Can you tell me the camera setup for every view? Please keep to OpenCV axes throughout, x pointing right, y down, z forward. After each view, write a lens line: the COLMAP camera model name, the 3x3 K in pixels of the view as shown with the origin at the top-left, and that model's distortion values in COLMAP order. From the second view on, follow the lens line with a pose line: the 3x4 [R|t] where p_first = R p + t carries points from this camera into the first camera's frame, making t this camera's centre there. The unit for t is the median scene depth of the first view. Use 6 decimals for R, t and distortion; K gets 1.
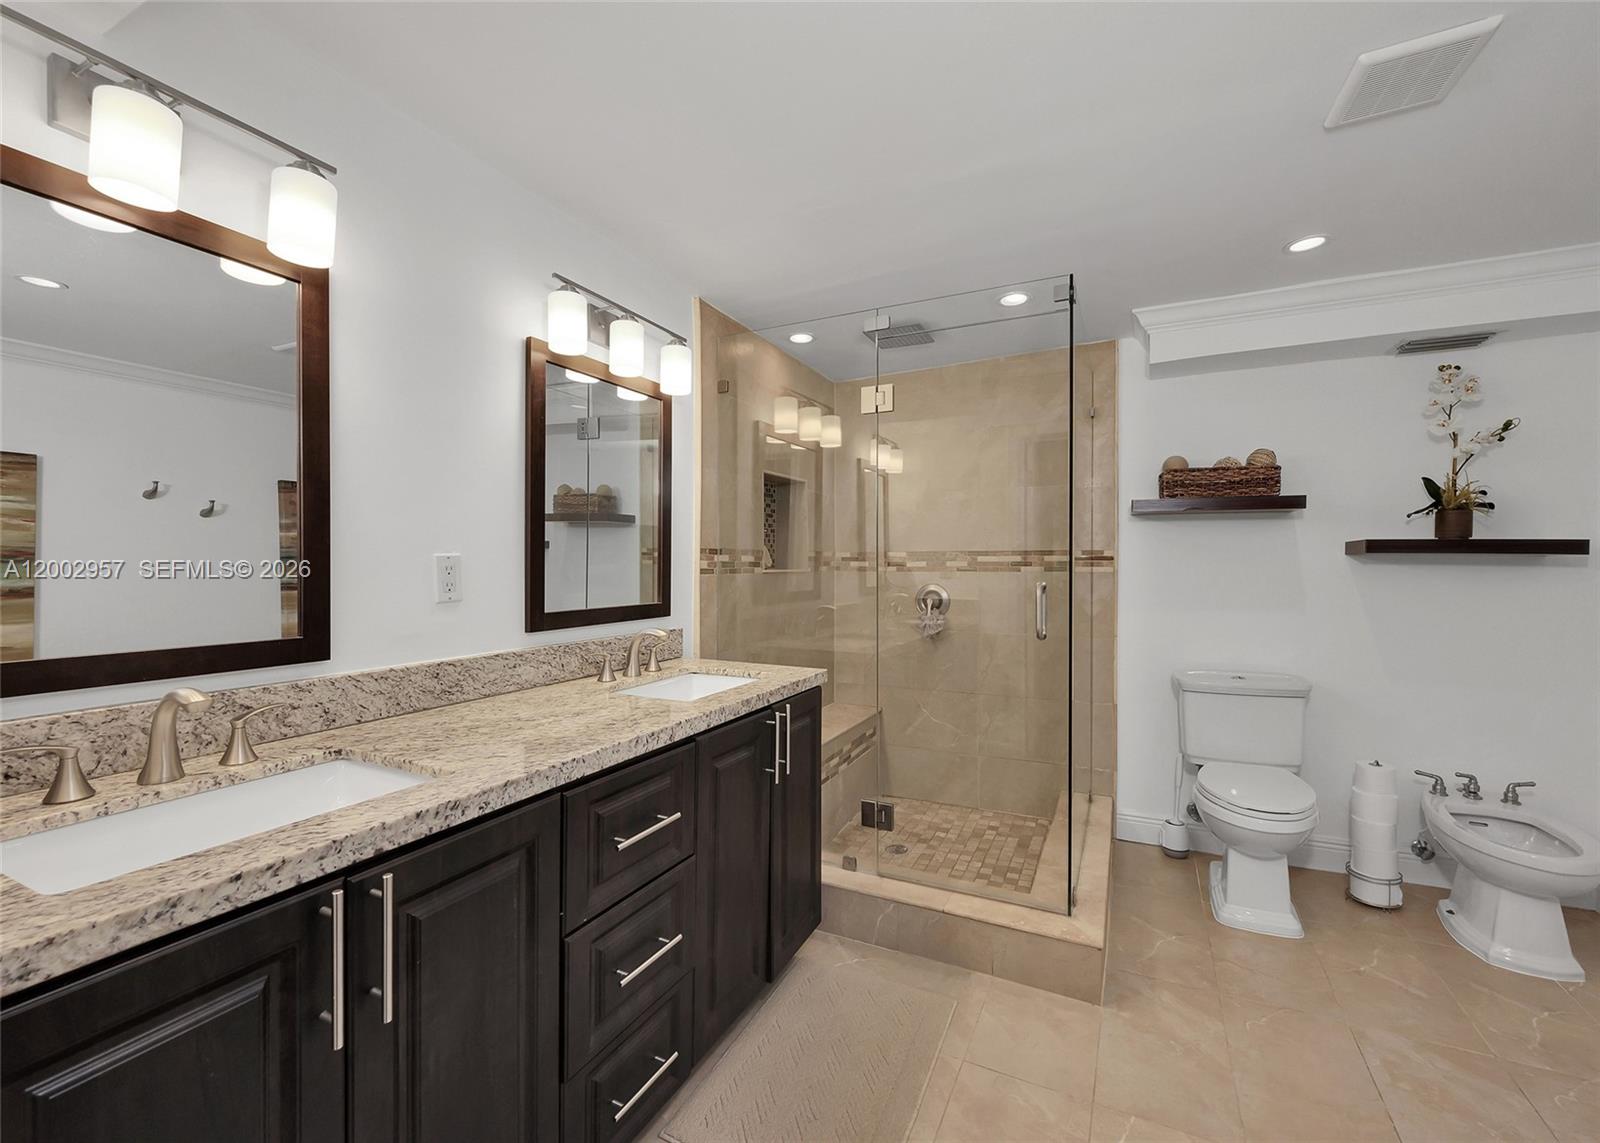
lens RADIAL K [[686.2, 0, 802.8], [0, 686.2, 566.8], [0, 0, 1]] dist [-0.003065, -0.000232]
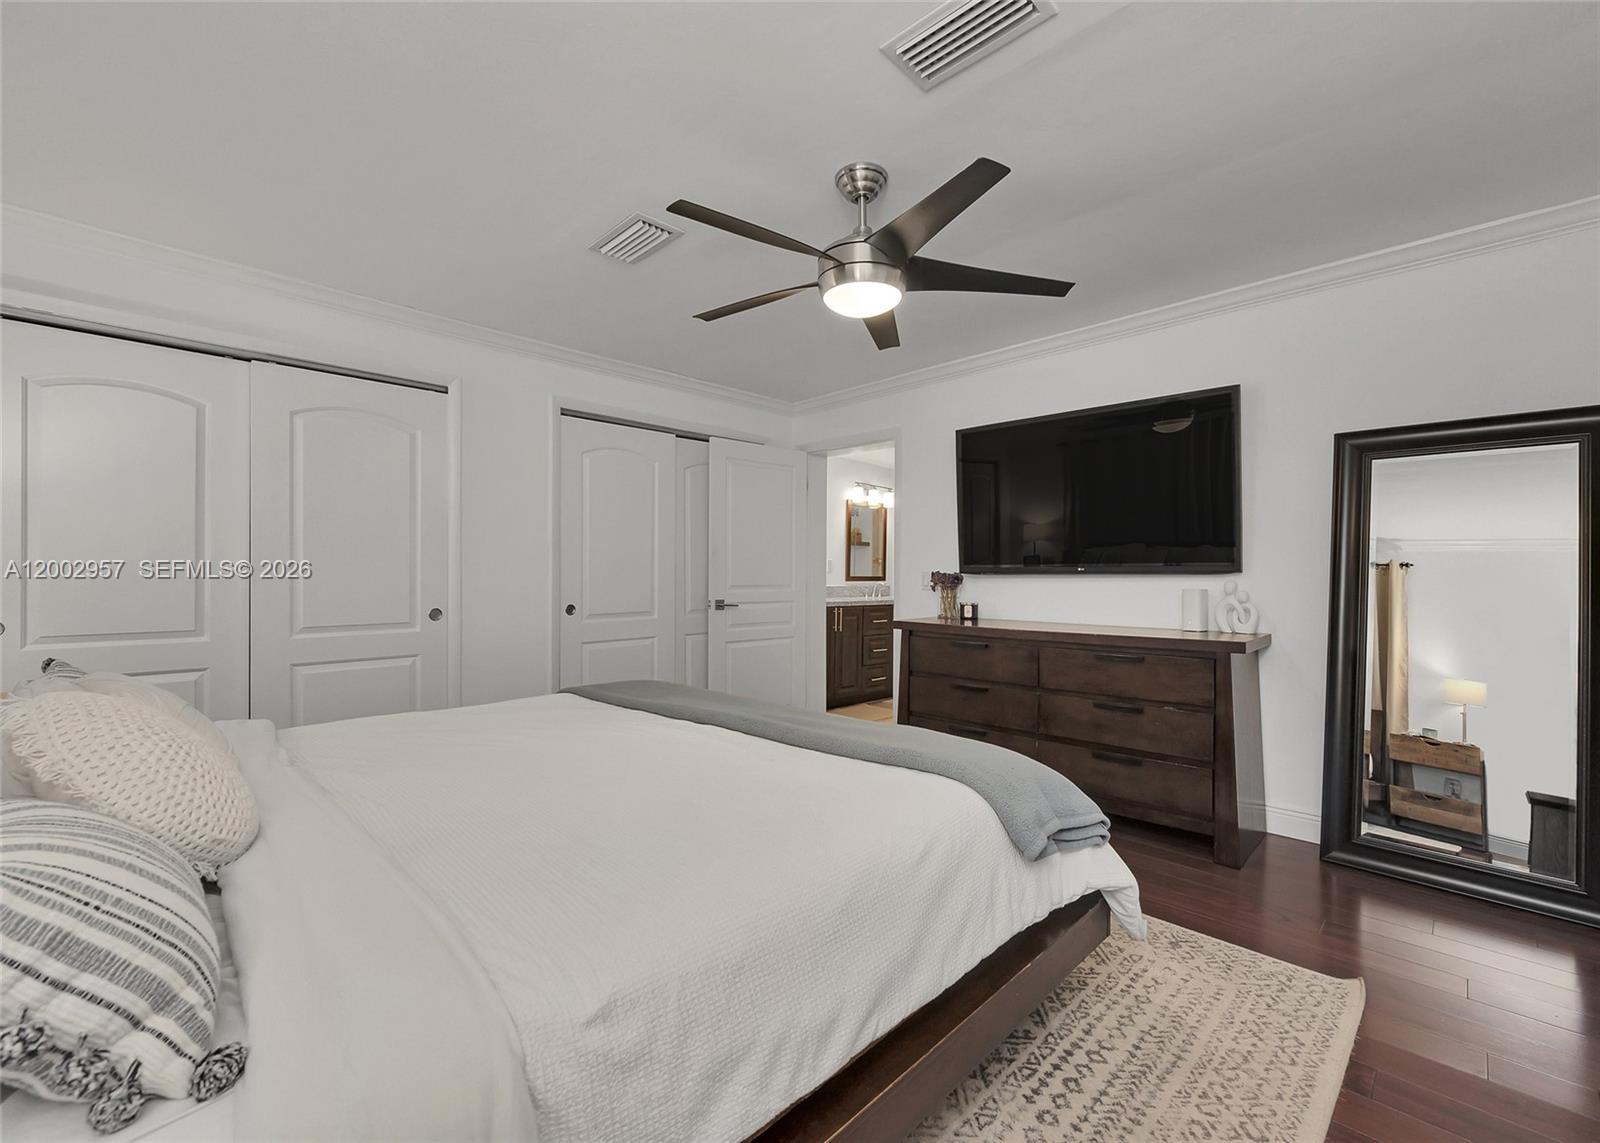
lens RADIAL K [[686.2, 0, 796.6], [0, 686.2, 578.5], [0, 0, 1]] dist [-0.003065, -0.000232]
pose [[0.947256, 0.008209, -0.320374, 0.450987], [-0.008430, 0.999964, 0.000699, 0.073747], [0.320368, 0.002039, 0.947291, -2.231517]]
